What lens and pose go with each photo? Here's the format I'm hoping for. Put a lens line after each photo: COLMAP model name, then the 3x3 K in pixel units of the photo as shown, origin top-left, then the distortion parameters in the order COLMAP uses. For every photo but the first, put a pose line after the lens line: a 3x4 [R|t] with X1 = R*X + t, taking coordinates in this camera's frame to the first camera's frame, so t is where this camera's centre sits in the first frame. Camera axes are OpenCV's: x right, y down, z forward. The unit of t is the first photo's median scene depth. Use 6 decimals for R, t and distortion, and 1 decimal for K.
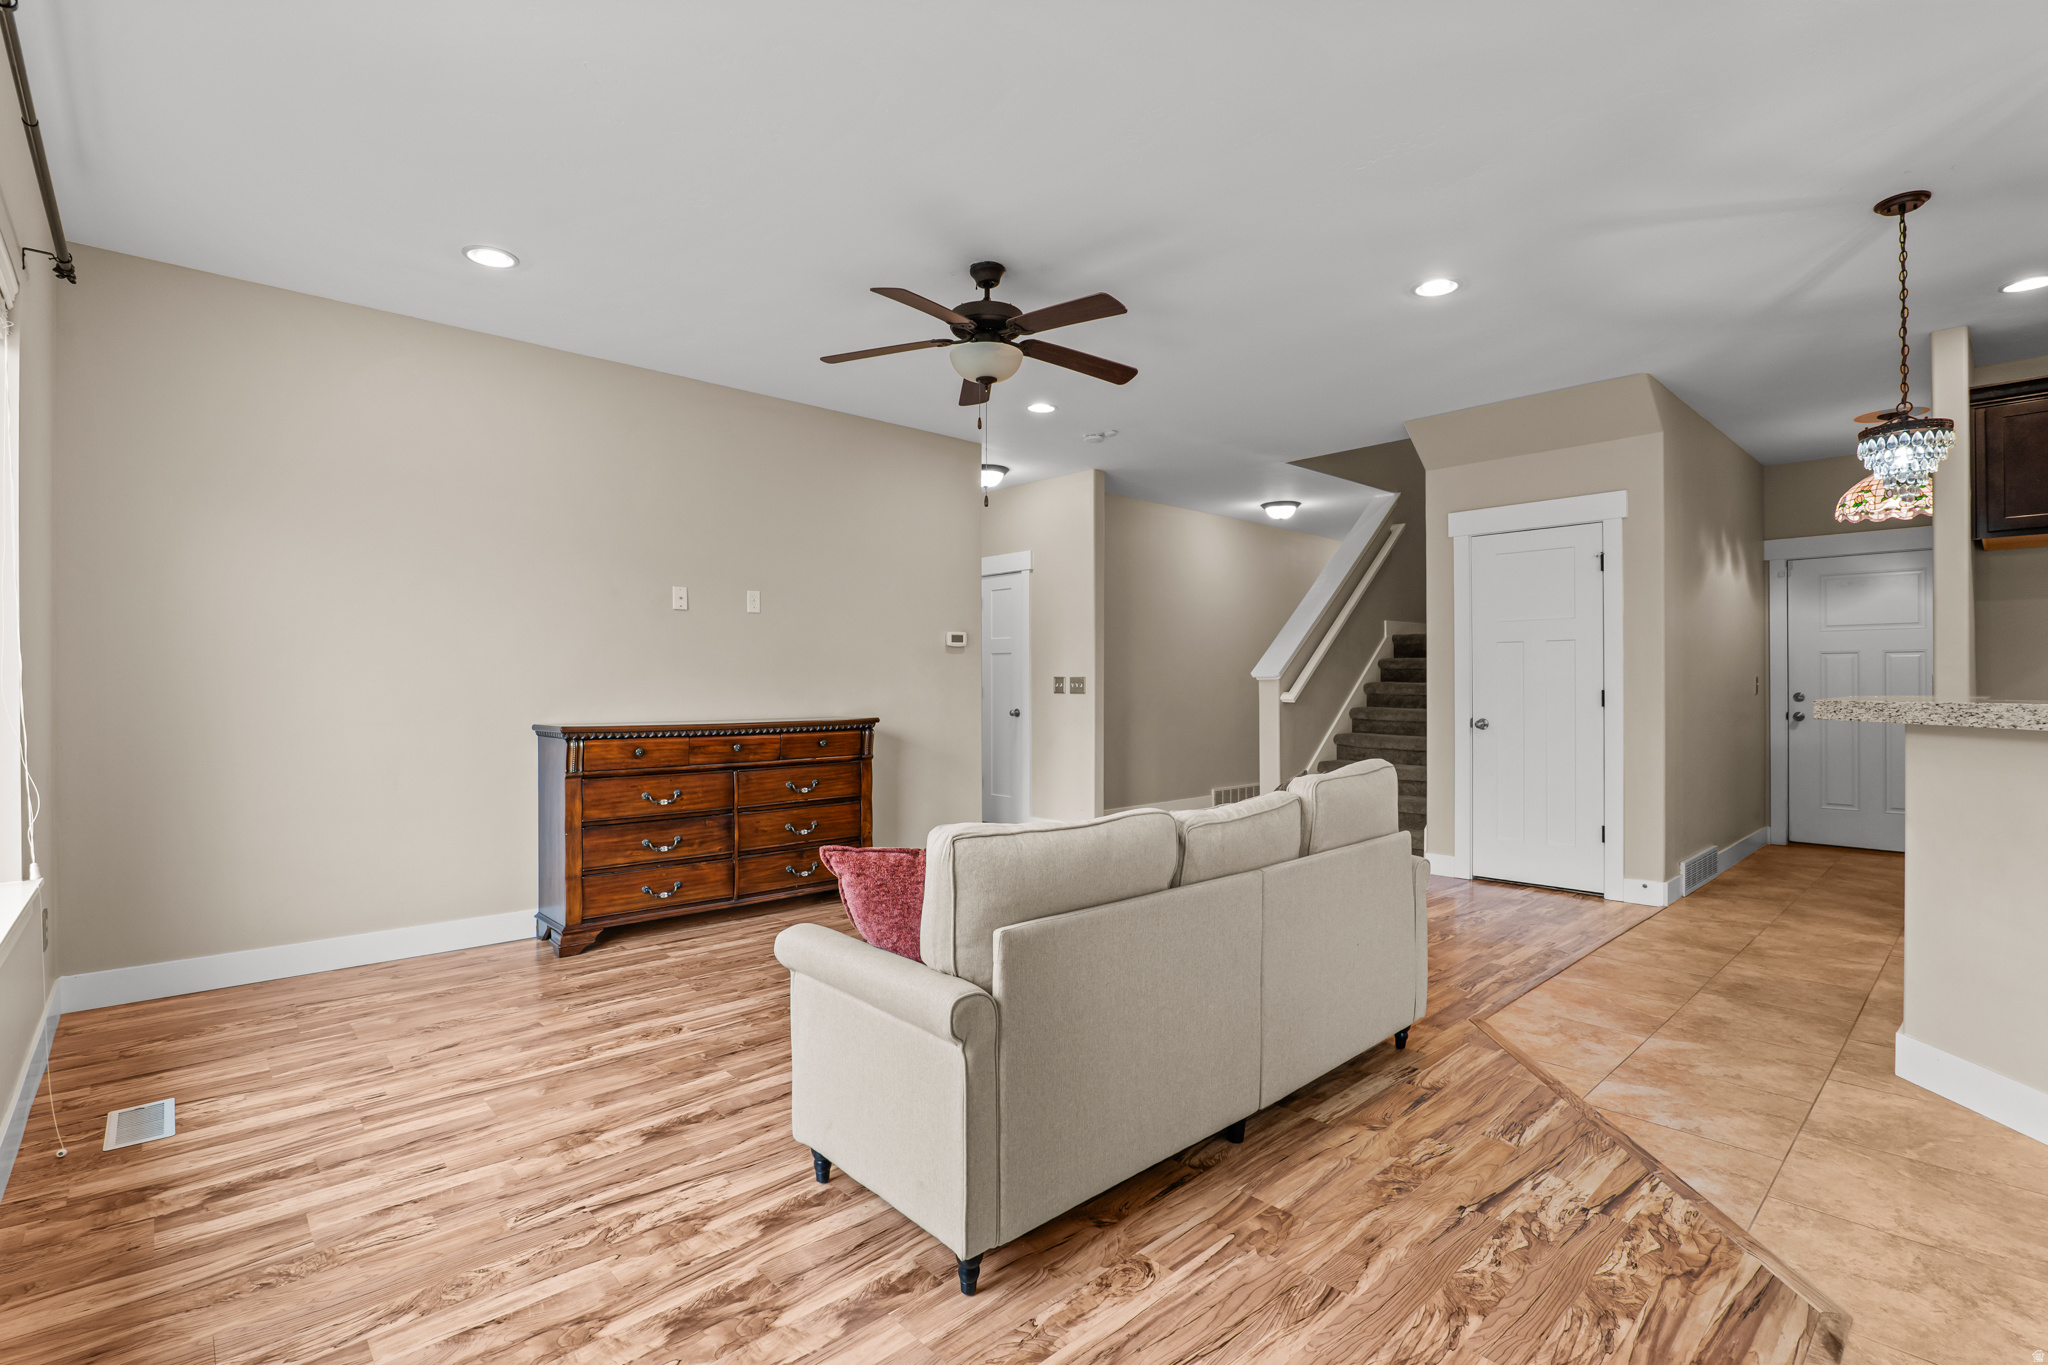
lens RADIAL K [[946.9, 0, 1028.5], [0, 946.9, 680.5], [0, 0, 1]] dist [-0.026569, 0.007376]
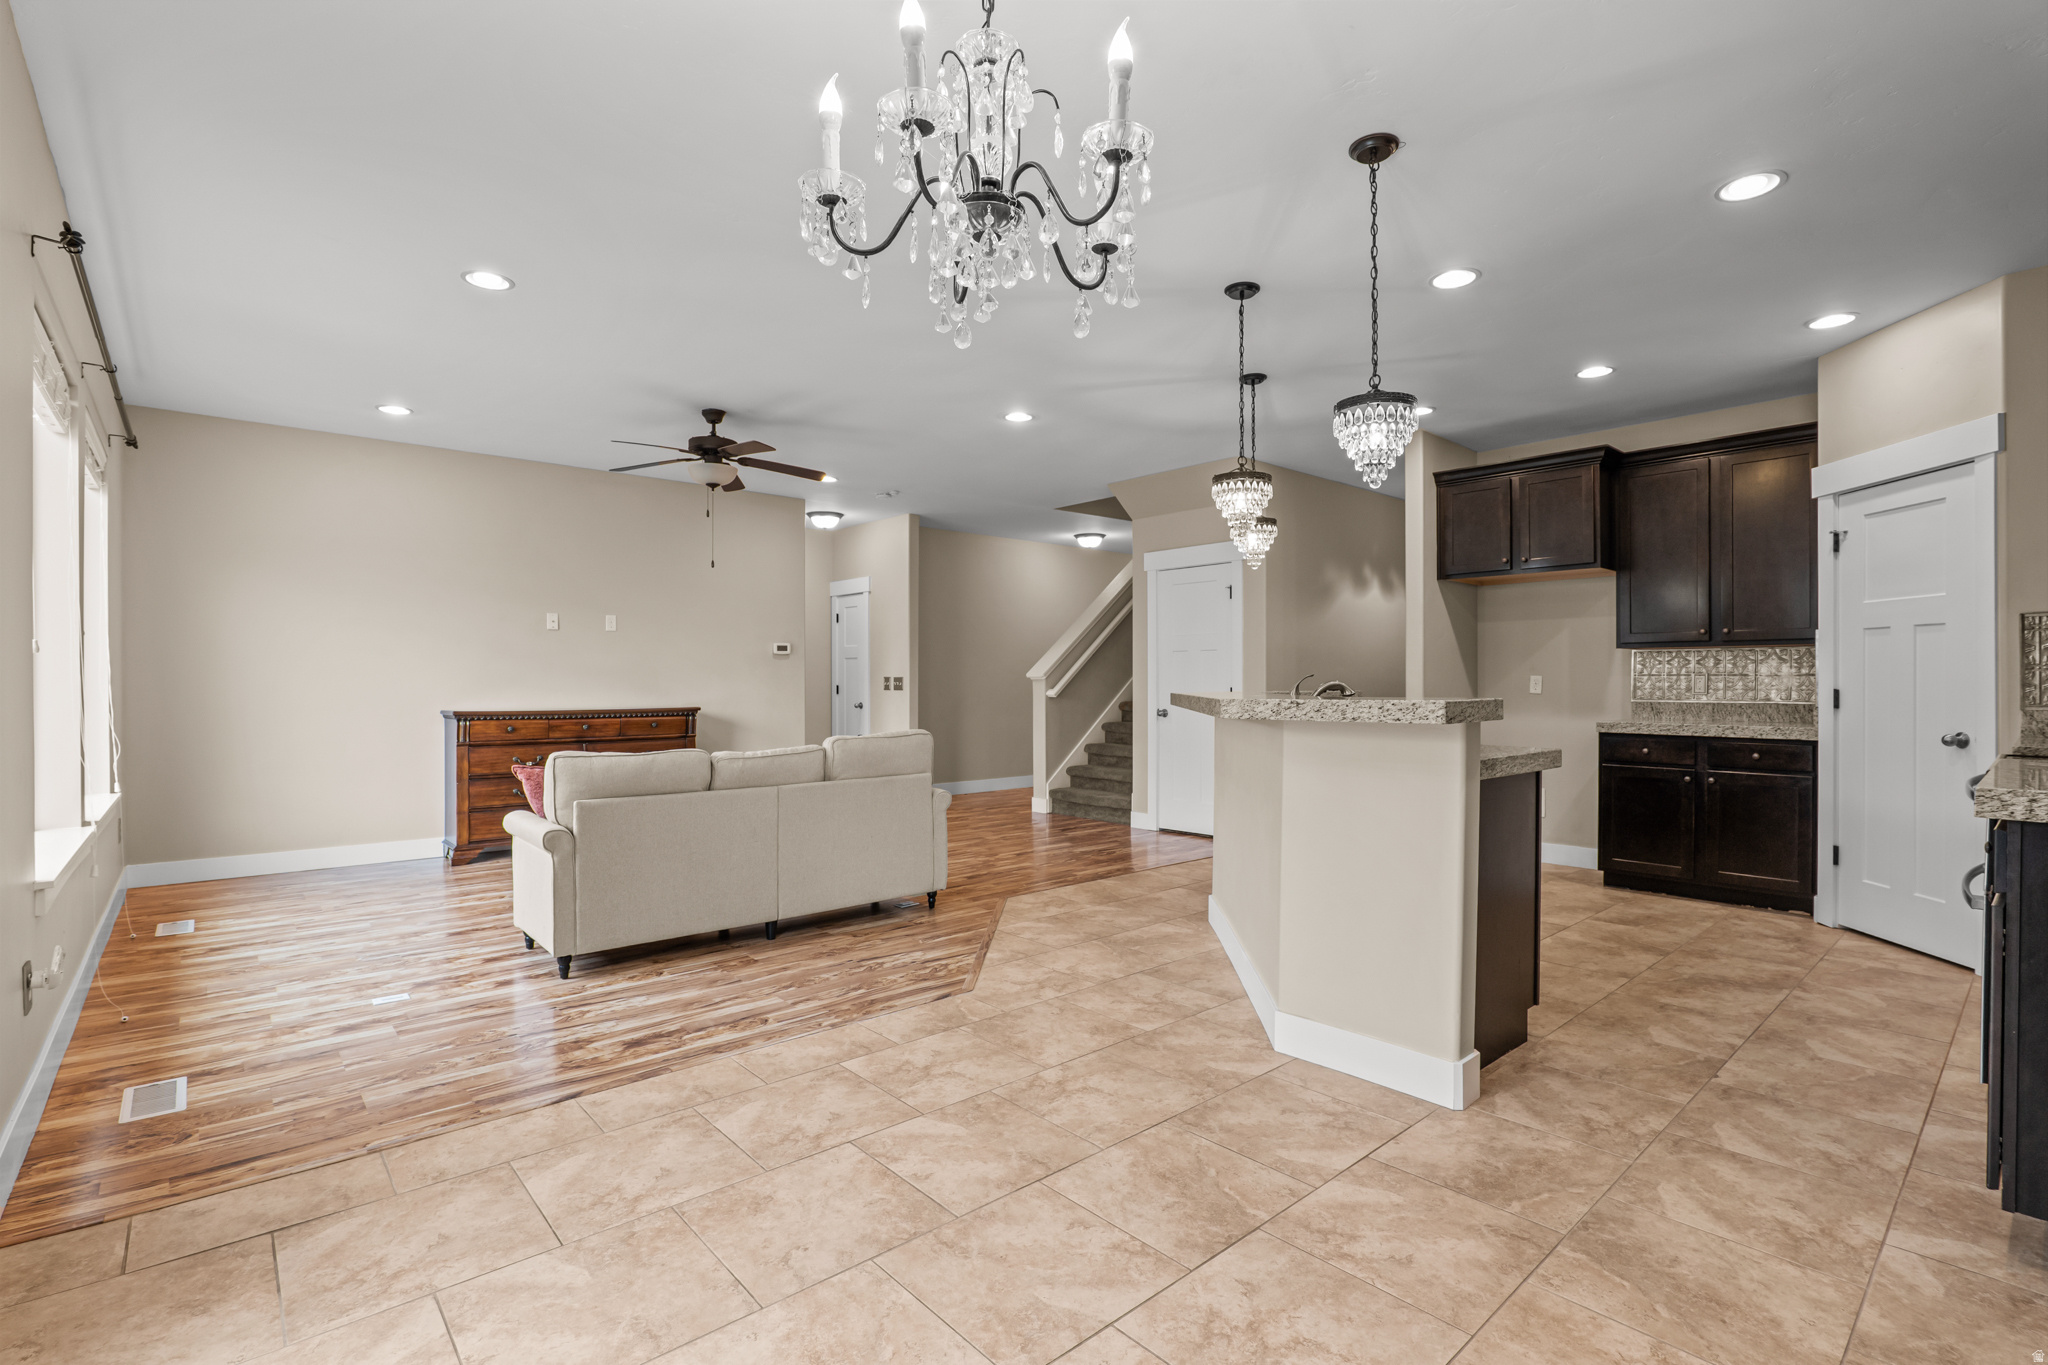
lens RADIAL K [[946.9, 0, 1029.4], [0, 946.9, 682.5], [0, 0, 1]] dist [-0.026569, 0.007376]
pose [[0.999729, 0.000656, -0.023289, 0.597496], [-0.000575, 0.999994, 0.003519, -0.002611], [0.023291, -0.003505, 0.999723, -0.614949]]
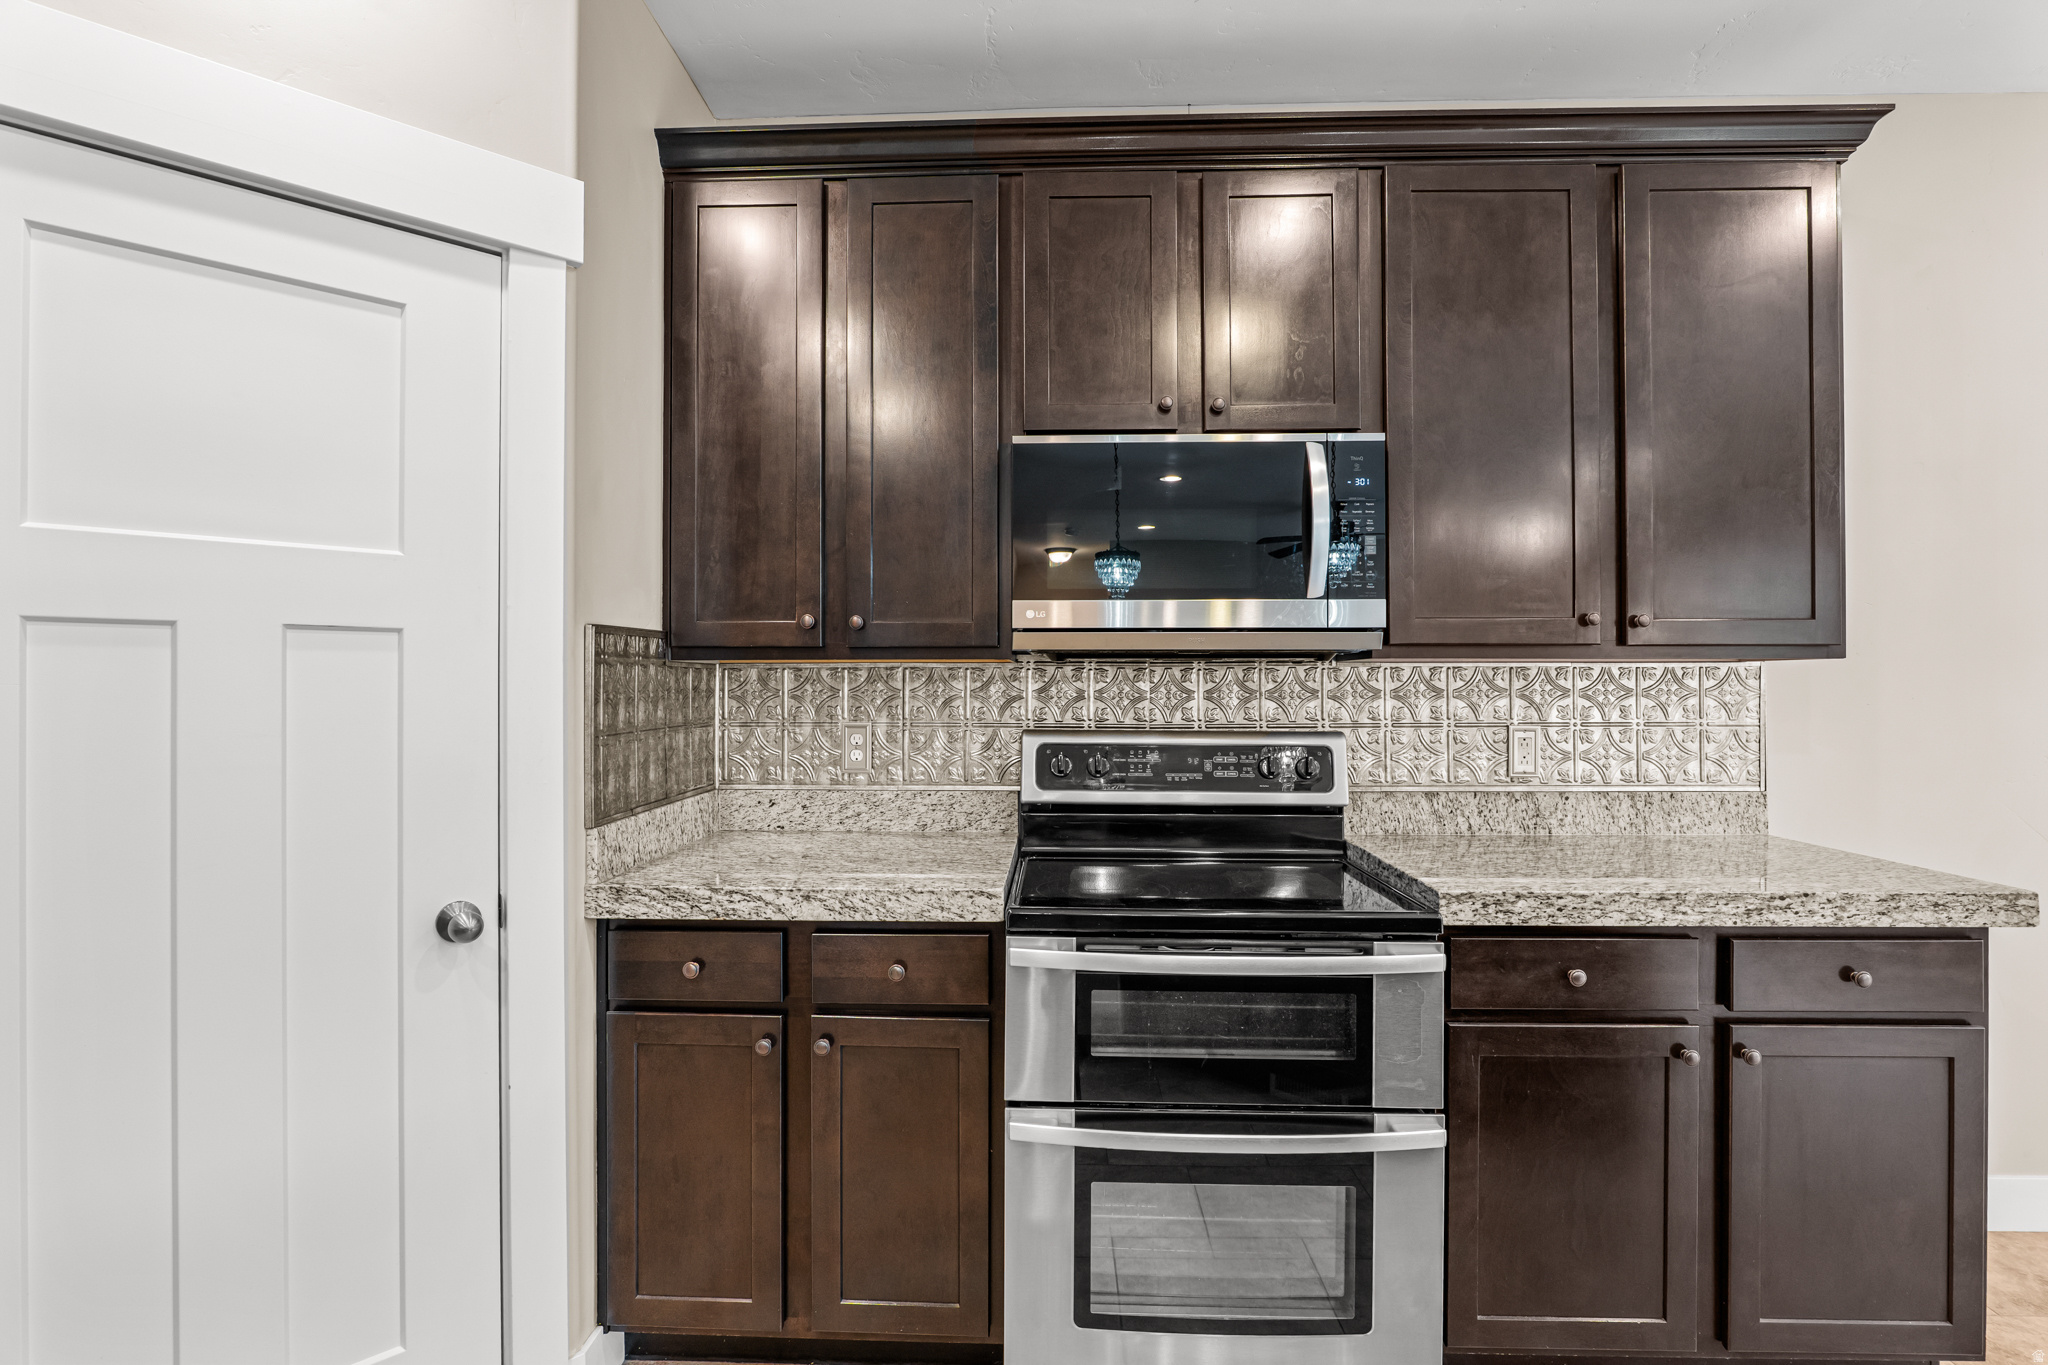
lens RADIAL K [[946.9, 0, 1026.0], [0, 946.9, 680.6], [0, 0, 1]] dist [-0.026569, 0.007376]
pose [[-0.704639, 0.002634, 0.709561, 1.235377], [-0.000017, 0.999993, -0.003729, -0.050873], [-0.709566, -0.002639, -0.704634, 0.792021]]
